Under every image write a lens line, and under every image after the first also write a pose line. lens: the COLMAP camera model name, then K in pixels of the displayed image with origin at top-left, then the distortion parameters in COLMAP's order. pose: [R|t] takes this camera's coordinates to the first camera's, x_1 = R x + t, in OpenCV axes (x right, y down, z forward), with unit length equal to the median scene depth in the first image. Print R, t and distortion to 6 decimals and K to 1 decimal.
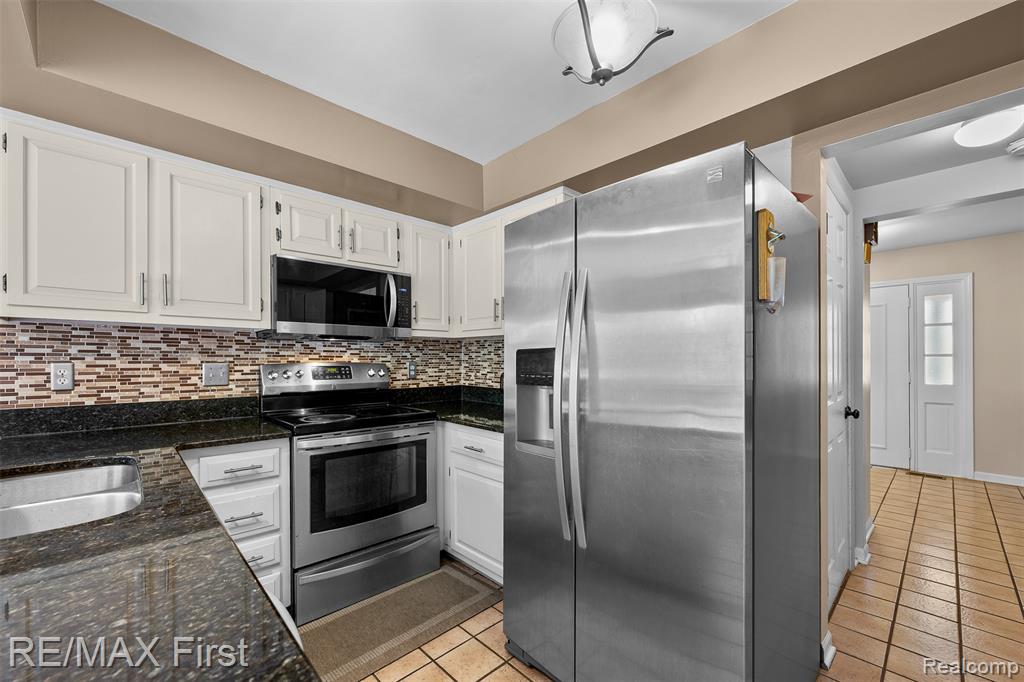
lens RADIAL K [[407.2, 0, 502.8], [0, 407.2, 359.8], [0, 0, 1]] dist [-0.001435, 0.000295]
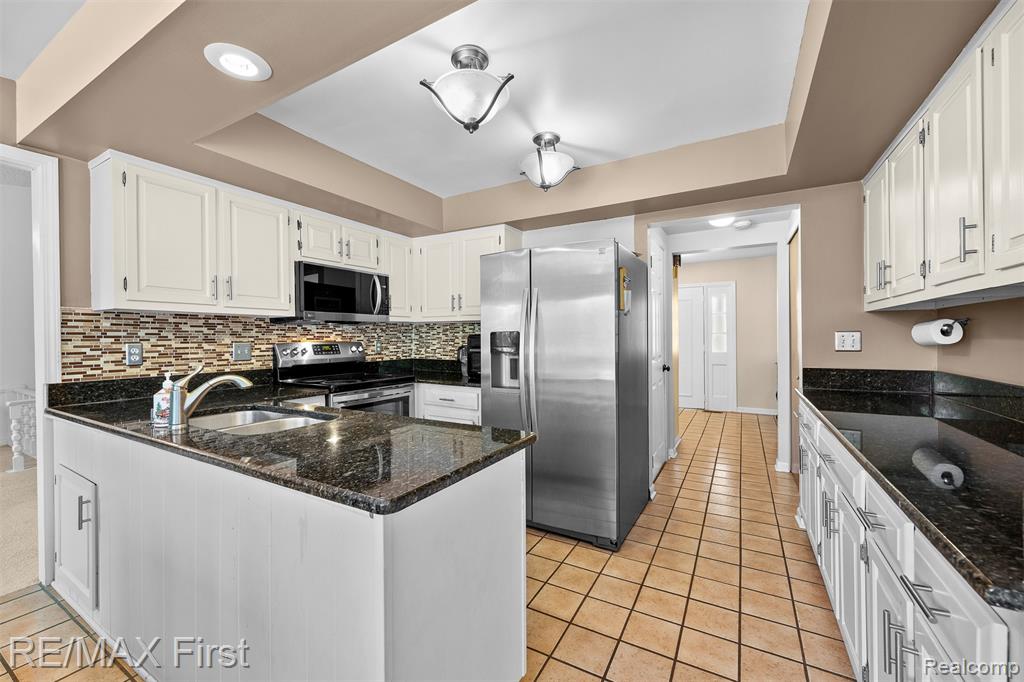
lens RADIAL K [[407.2, 0, 498.7], [0, 407.2, 337.7], [0, 0, 1]] dist [-0.001435, 0.000295]
pose [[0.959536, -0.005836, 0.281526, -0.302486], [0.005723, 0.999983, 0.001223, -0.004605], [-0.281528, 0.000438, 0.959553, -0.449293]]
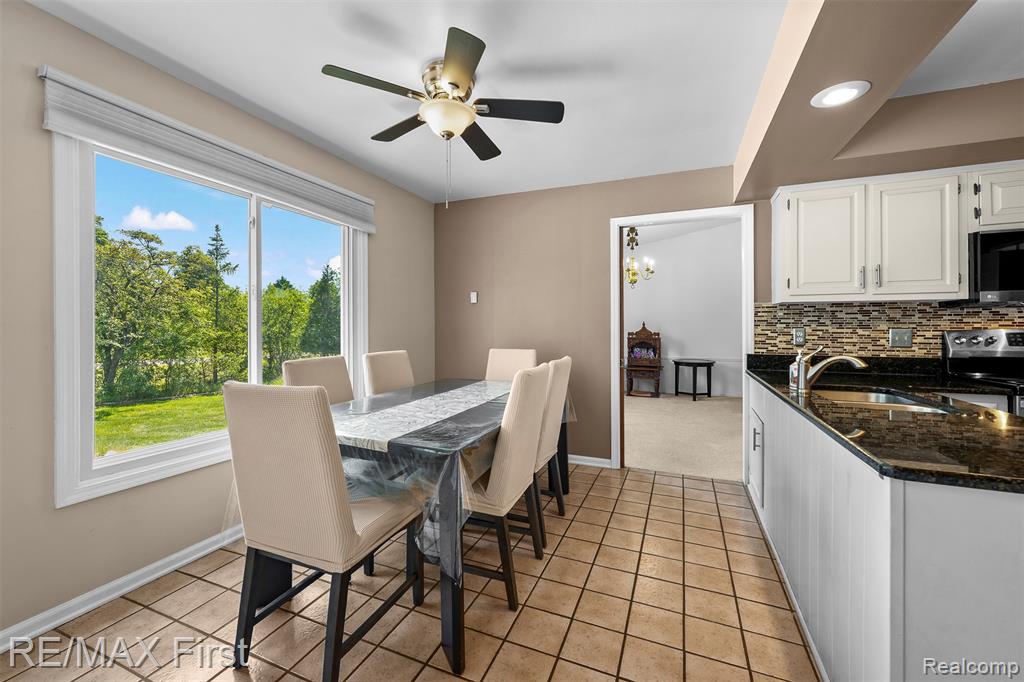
lens RADIAL K [[407.2, 0, 518.9], [0, 407.2, 327.6], [0, 0, 1]] dist [-0.001435, 0.000295]
pose [[0.422241, 0.002460, -0.906480, -0.074158], [0.000385, 0.999996, 0.002893, -0.000034], [0.906483, -0.001571, 0.422239, -0.592159]]
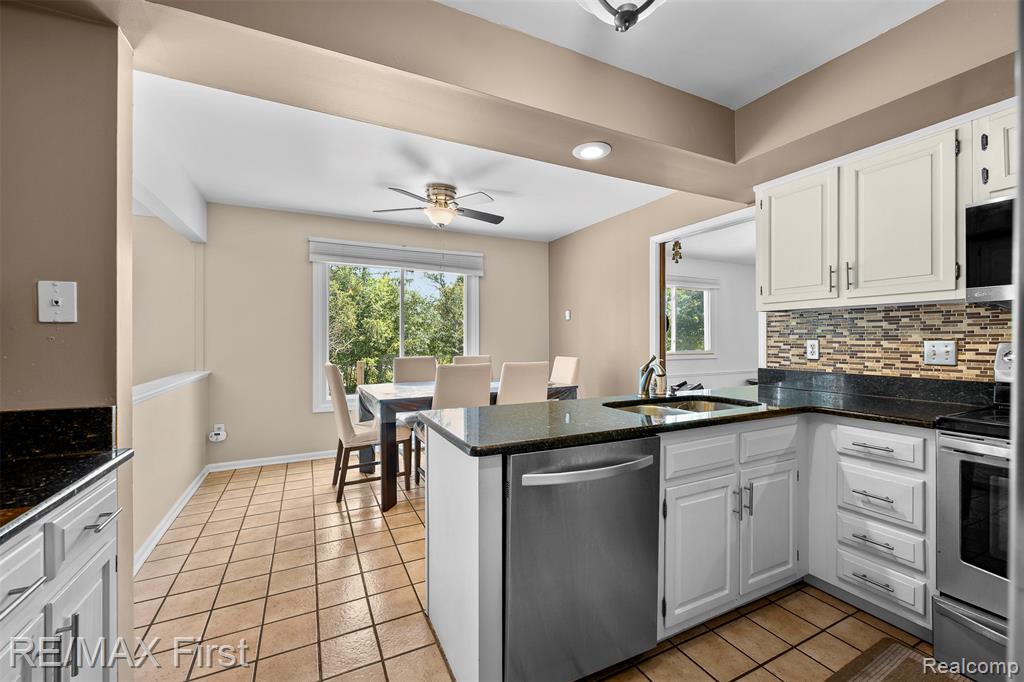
lens RADIAL K [[407.2, 0, 504.7], [0, 407.2, 337.5], [0, 0, 1]] dist [-0.001435, 0.000295]
pose [[-0.276294, -0.003823, -0.961066, 0.444855], [0.003508, 0.999981, -0.004987, 0.002636], [0.961067, -0.004749, -0.276275, 0.325151]]
